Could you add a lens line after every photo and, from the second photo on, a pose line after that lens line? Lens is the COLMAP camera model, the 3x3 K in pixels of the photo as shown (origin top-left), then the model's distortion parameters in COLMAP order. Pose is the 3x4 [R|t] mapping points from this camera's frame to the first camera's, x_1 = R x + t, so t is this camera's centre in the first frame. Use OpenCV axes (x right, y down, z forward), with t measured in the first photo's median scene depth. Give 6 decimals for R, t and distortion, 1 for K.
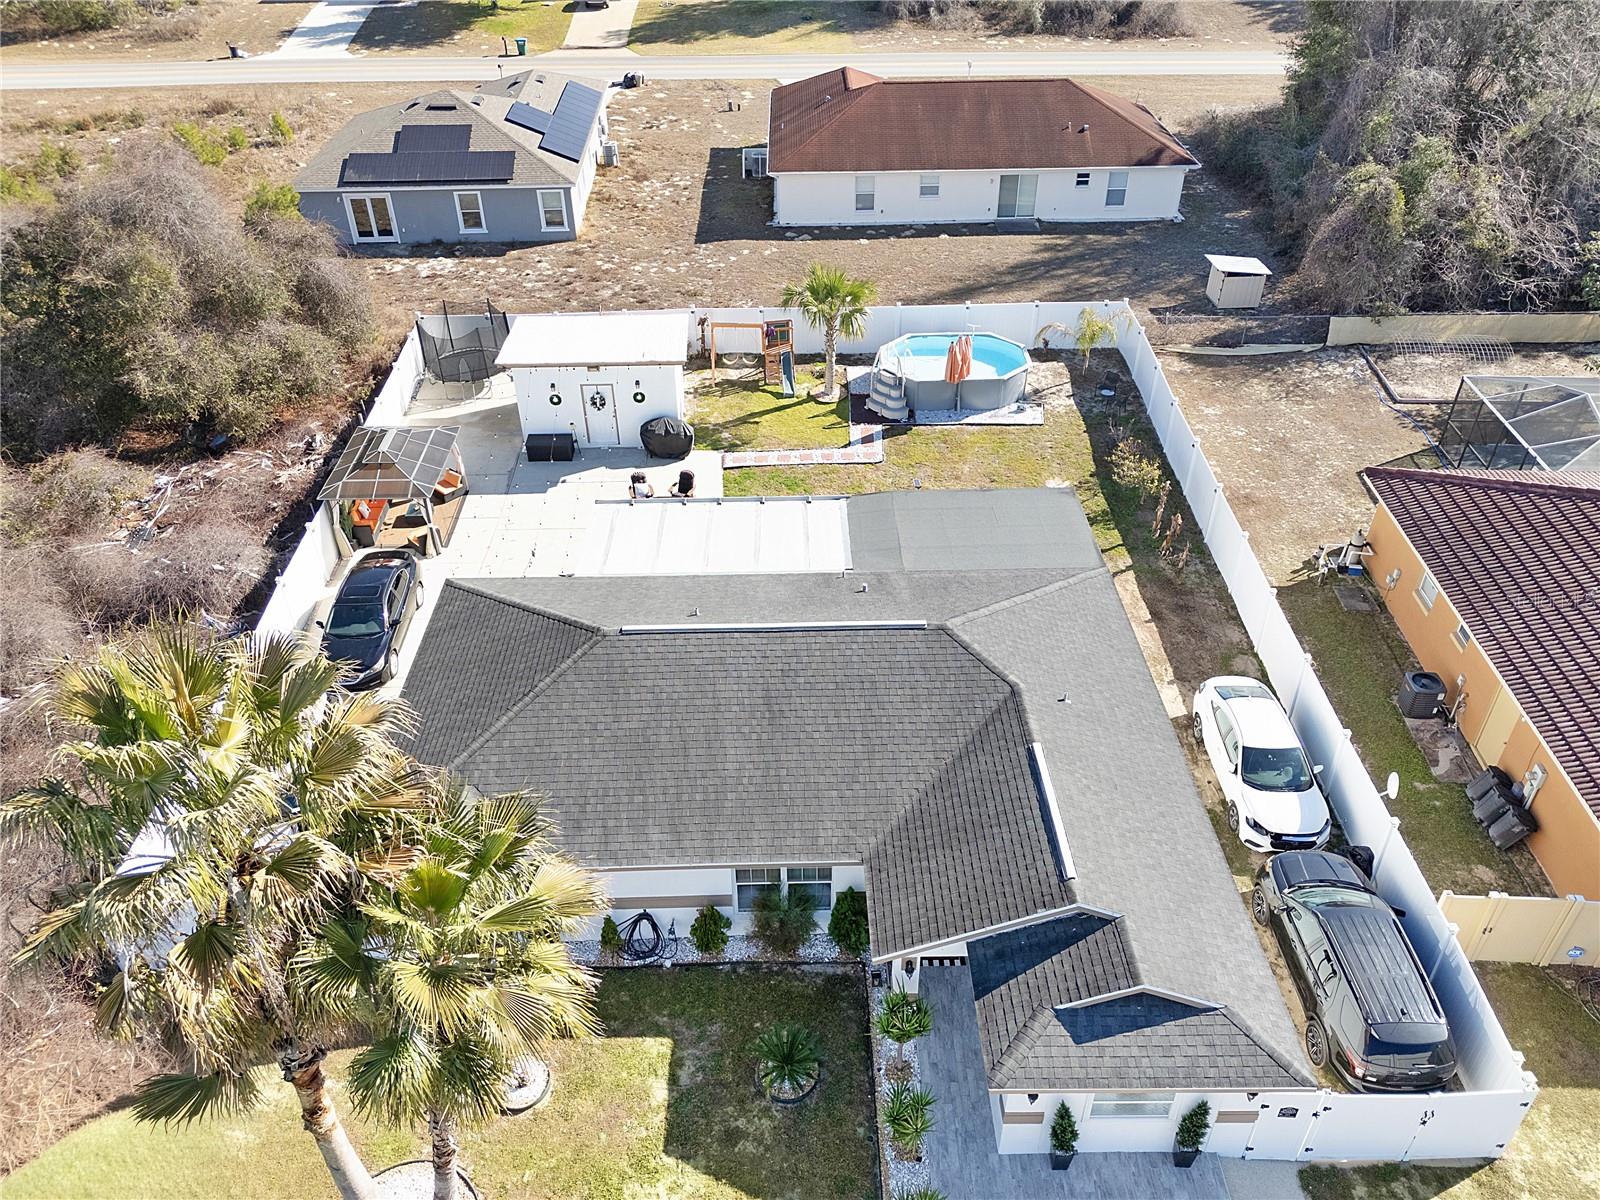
lens RADIAL K [[1179.0, 0, 799.5], [0, 1179.0, 592.8], [0, 0, 1]] dist [0.073879, -0.081081]
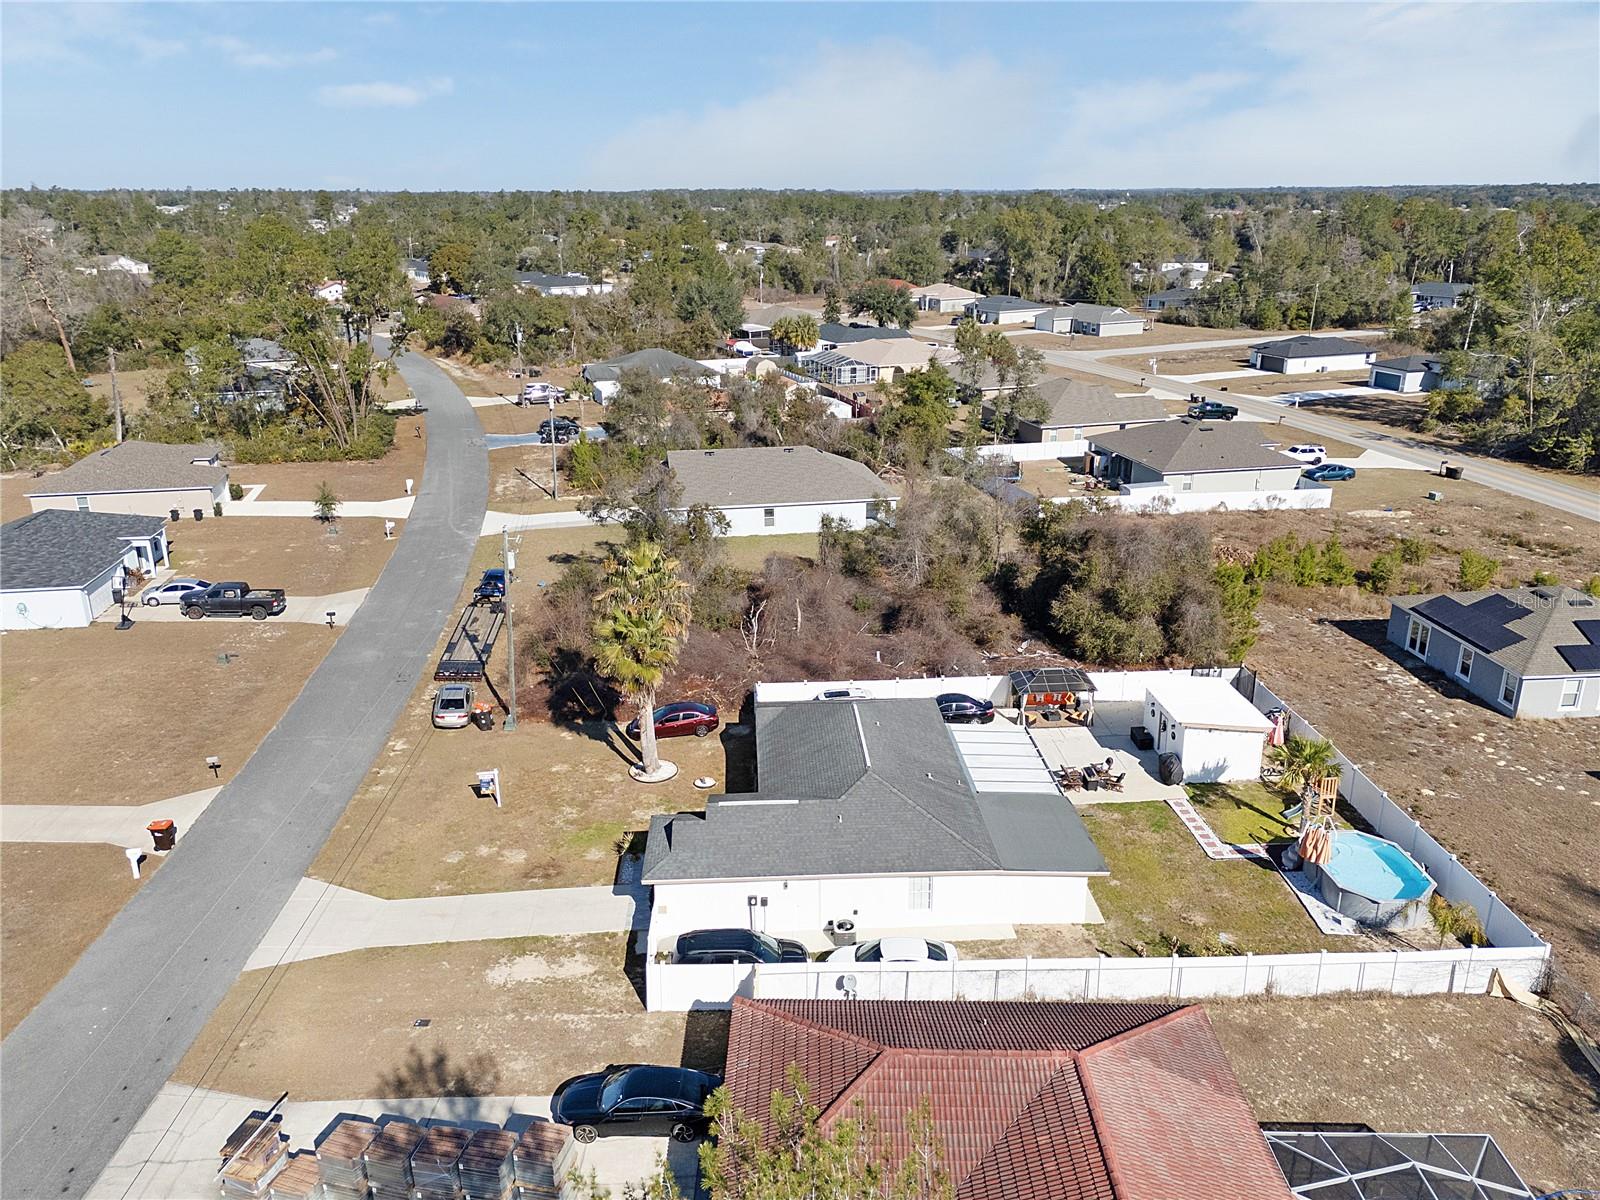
lens RADIAL K [[1179.0, 0, 799.5], [0, 1179.0, 592.8], [0, 0, 1]] dist [0.073879, -0.081081]
pose [[0.031095, 0.325453, -0.945047, 1.279250], [-0.582724, 0.774095, 0.247407, -0.423017], [0.812075, 0.543008, 0.213720, 0.205448]]
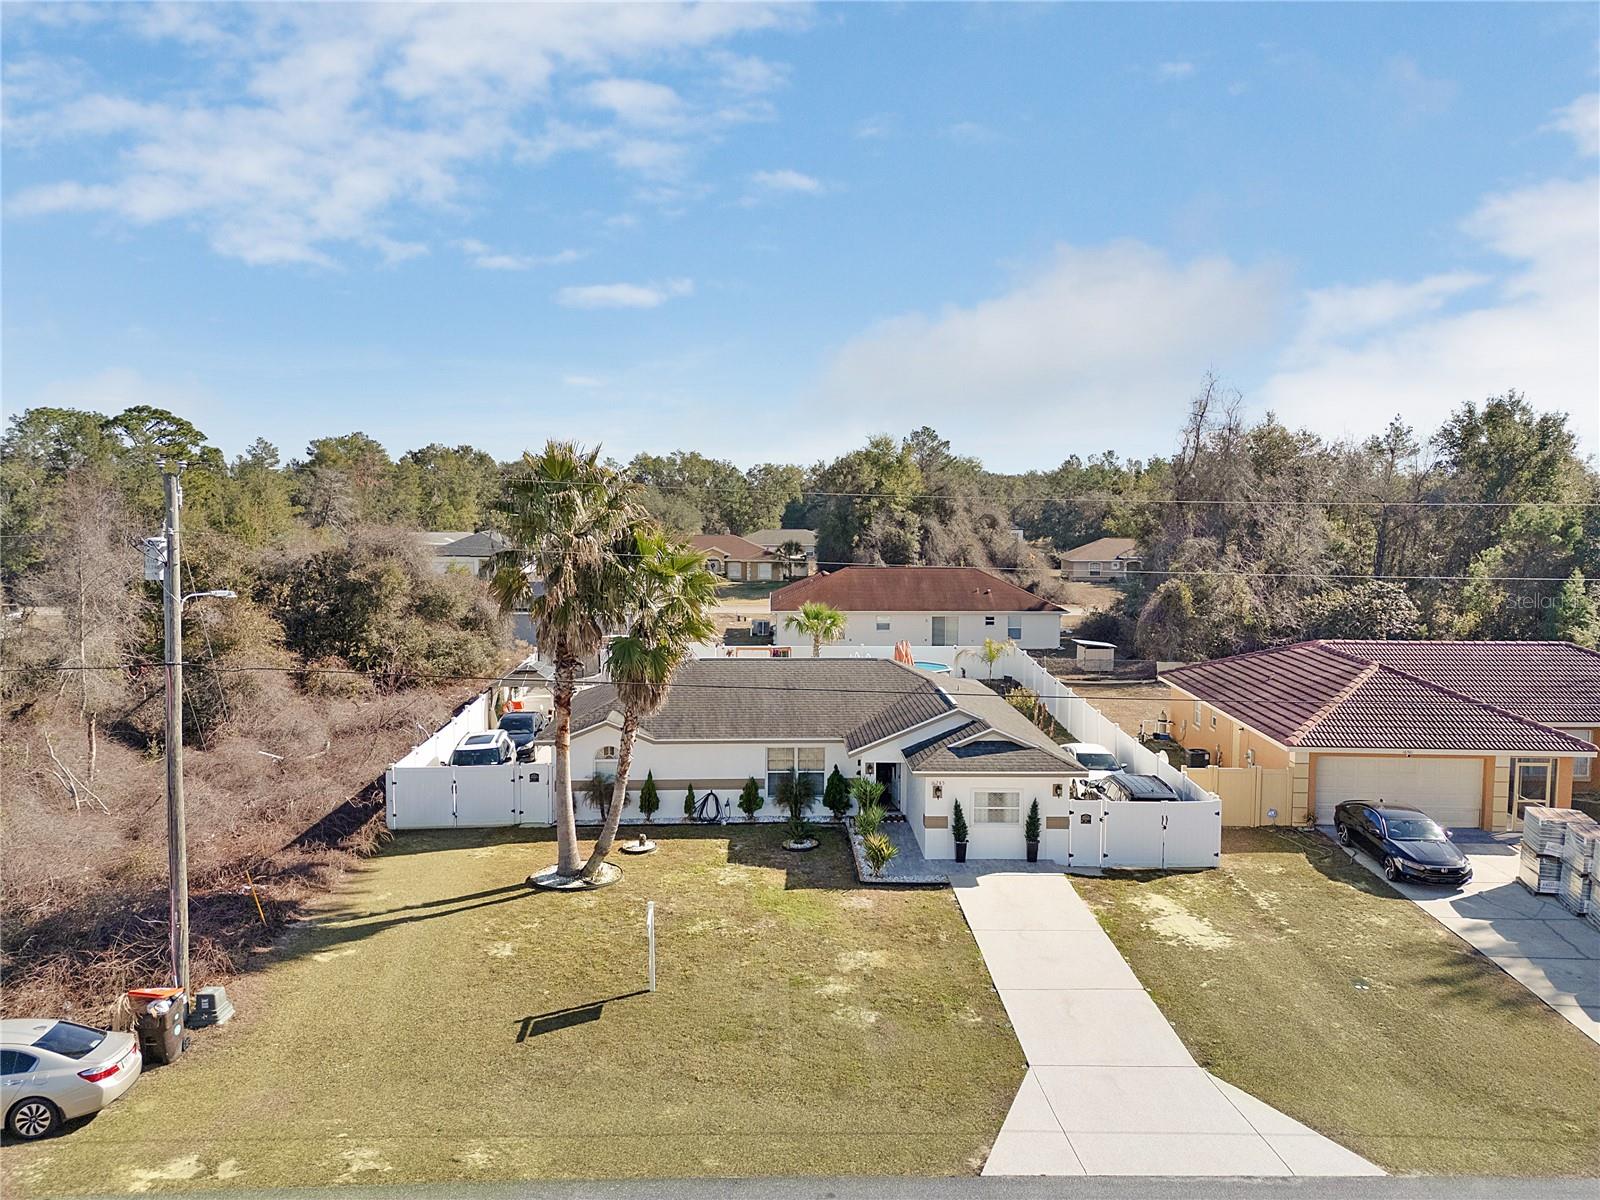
lens RADIAL K [[1179.0, 0, 799.5], [0, 1179.0, 592.8], [0, 0, 1]] dist [0.073879, -0.081081]
pose [[0.999809, 0.008926, 0.017370, -0.024628], [0.001418, 0.853908, -0.520422, 0.561341], [-0.019478, 0.520347, 0.853733, -0.347637]]
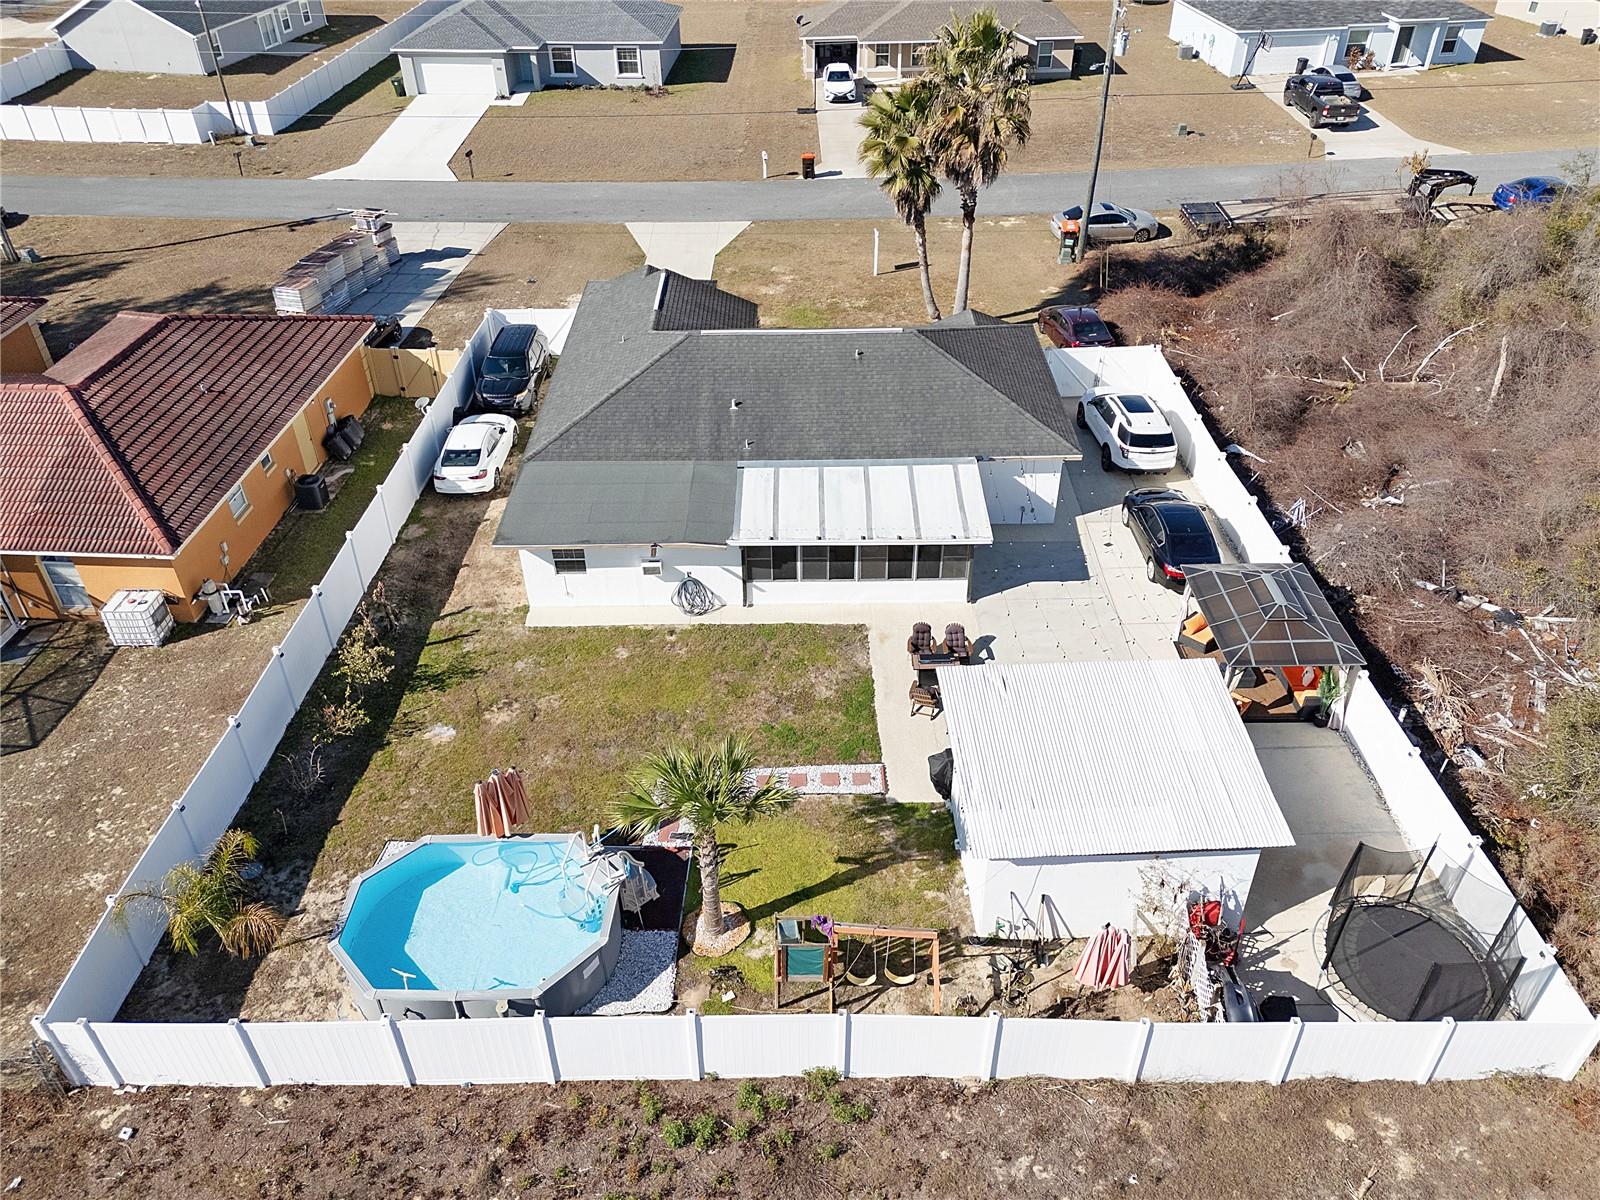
lens RADIAL K [[1179.0, 0, 799.5], [0, 1179.0, 592.8], [0, 0, 1]] dist [0.073879, -0.081081]
pose [[-0.999677, 0.008851, 0.023829, -0.034085], [0.025395, 0.305826, 0.951749, -0.875386], [0.001136, 0.952046, -0.305952, 1.190690]]
